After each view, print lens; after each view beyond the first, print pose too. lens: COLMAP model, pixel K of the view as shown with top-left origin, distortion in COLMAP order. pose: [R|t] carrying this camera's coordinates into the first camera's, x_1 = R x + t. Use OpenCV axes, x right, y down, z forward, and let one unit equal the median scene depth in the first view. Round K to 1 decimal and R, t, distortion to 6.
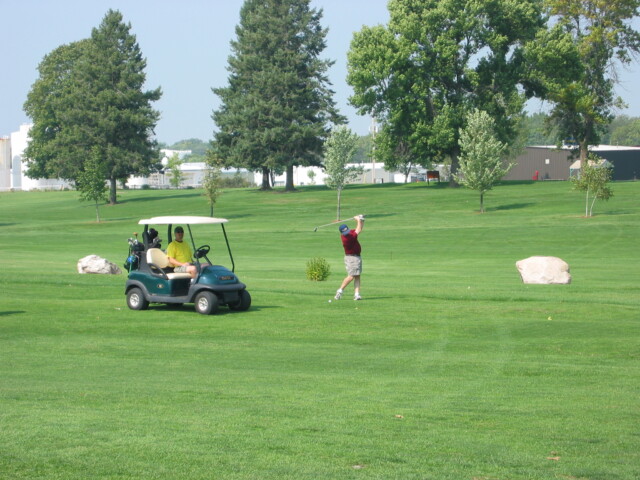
lens RADIAL K [[1919.6, 0, 319.0], [0, 1919.6, 239.6], [0, 0, 1]] dist [0.288952, 0.000000]
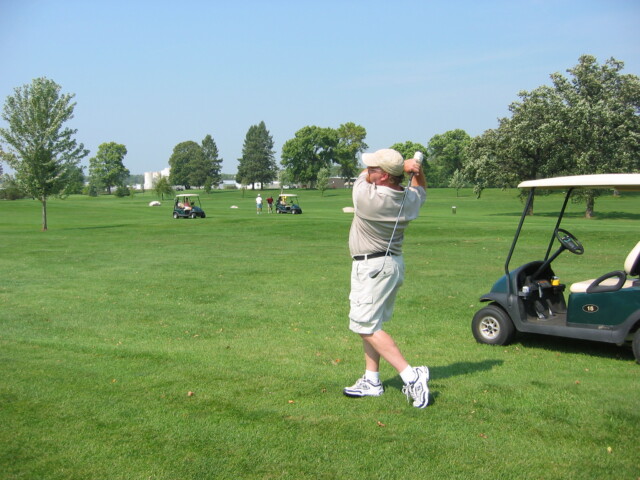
lens RADIAL K [[675.6, 0, 320.8], [0, 675.6, 239.8], [0, 0, 1]] dist [-0.093328, 0.000000]
pose [[0.994505, 0.005107, 0.104566, -0.035273], [-0.009993, 0.998880, 0.046256, 0.004776], [-0.104213, -0.047047, 0.993442, -0.162687]]
